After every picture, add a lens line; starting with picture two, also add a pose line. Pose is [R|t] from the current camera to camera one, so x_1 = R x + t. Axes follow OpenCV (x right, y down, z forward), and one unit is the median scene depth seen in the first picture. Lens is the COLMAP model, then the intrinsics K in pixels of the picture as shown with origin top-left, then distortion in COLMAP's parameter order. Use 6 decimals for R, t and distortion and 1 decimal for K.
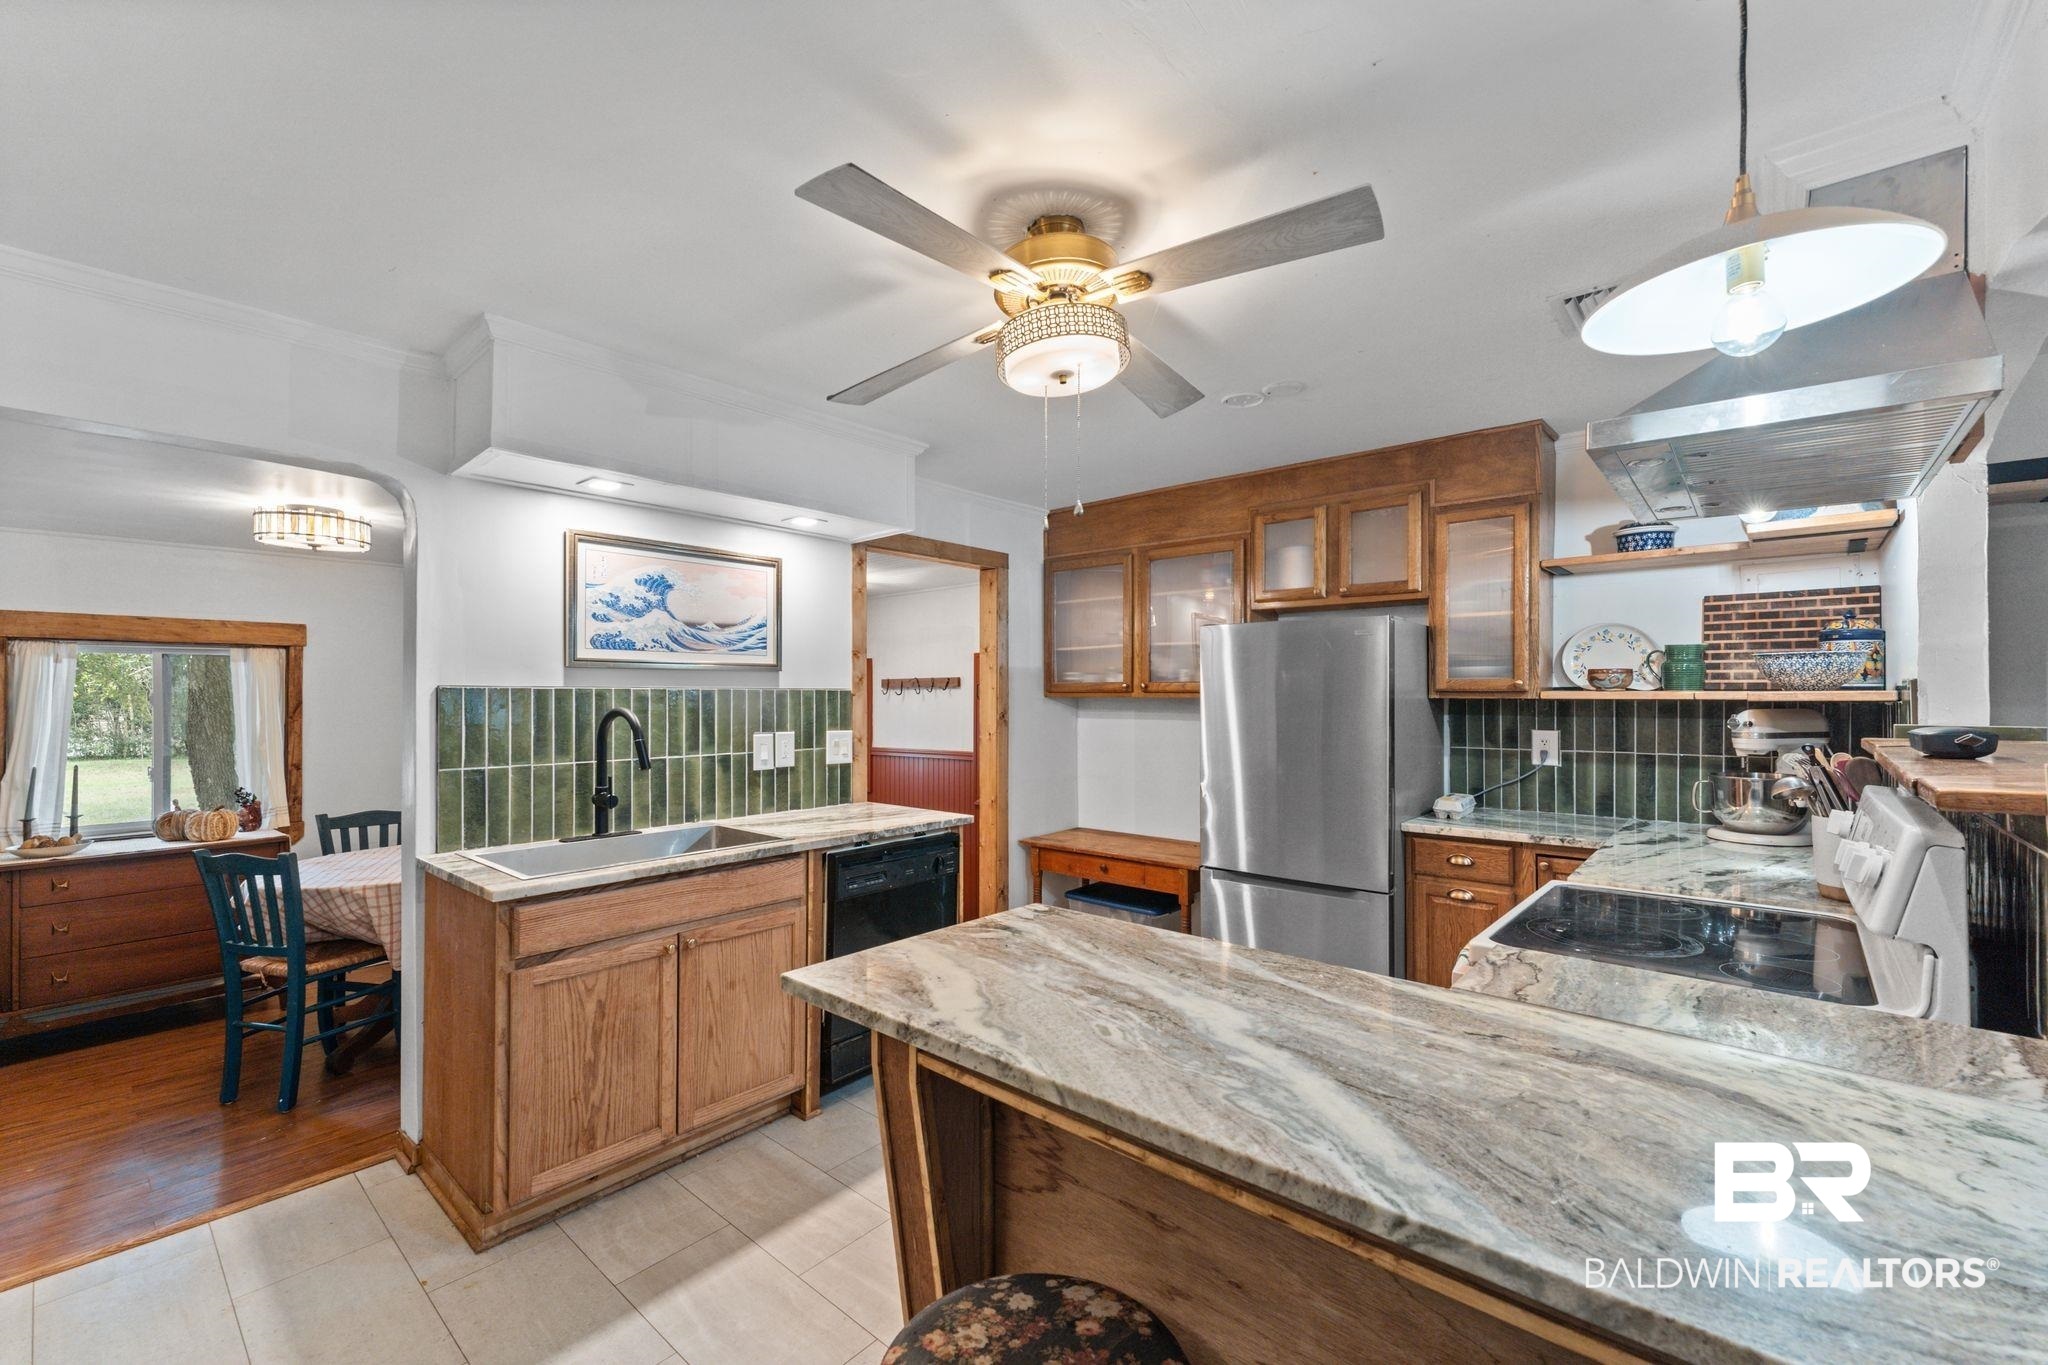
lens RADIAL K [[832.5, 0, 1009.1], [0, 832.5, 700.3], [0, 0, 1]] dist [0.007375, -0.001897]
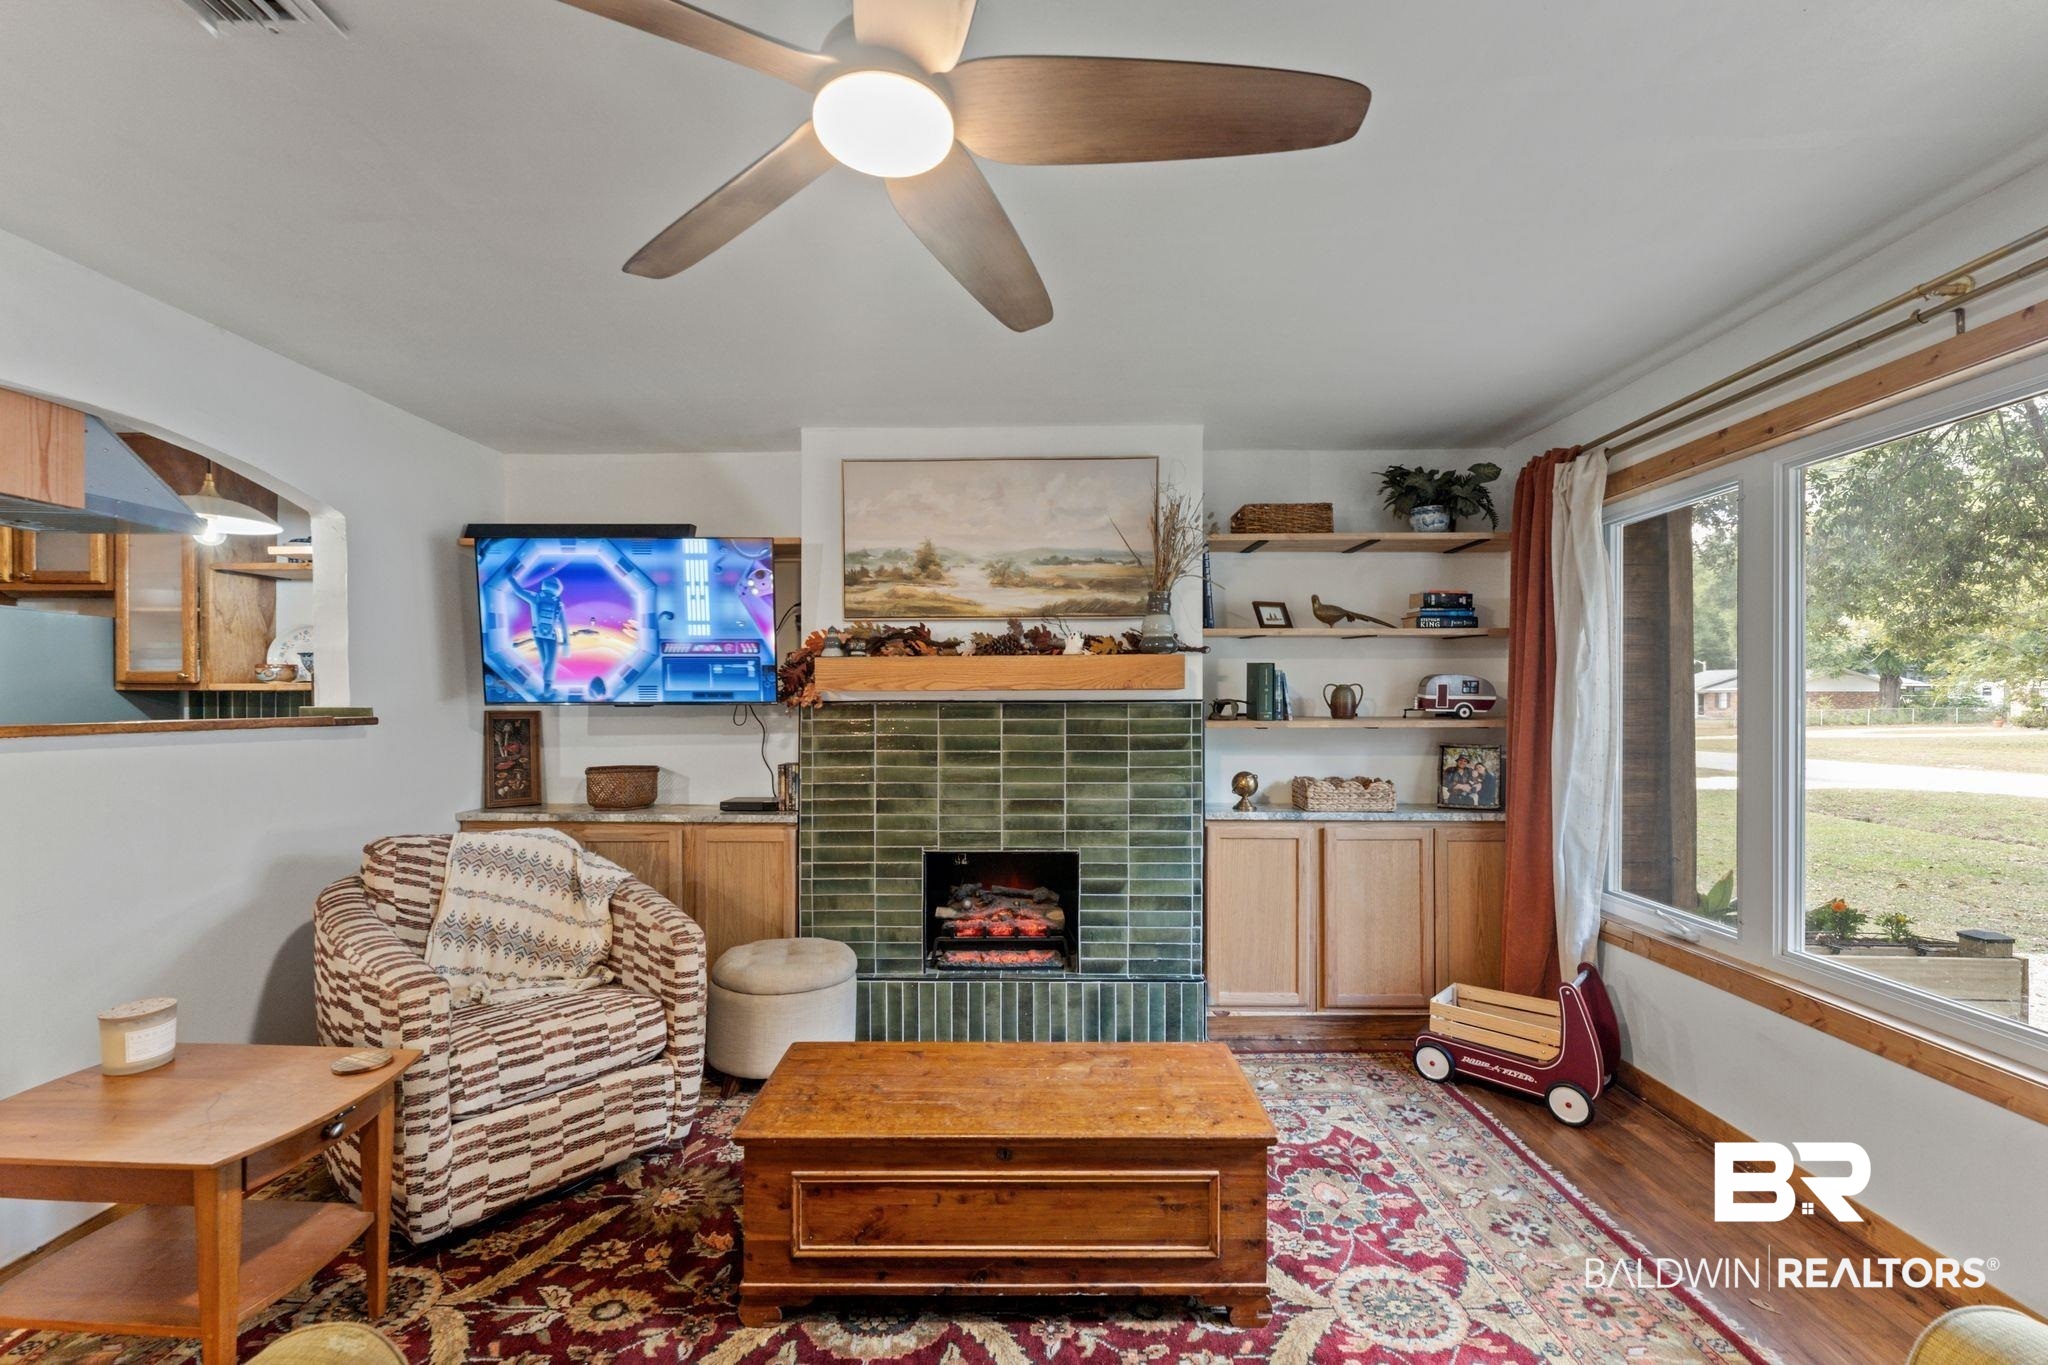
lens RADIAL K [[832.5, 0, 1014.9], [0, 832.5, 699.3], [0, 0, 1]] dist [0.007375, -0.001897]
pose [[0.763715, -0.000178, 0.645554, 0.652809], [0.001488, 0.999998, -0.001484, 0.012304], [-0.645552, 0.002093, 0.763713, -0.471285]]
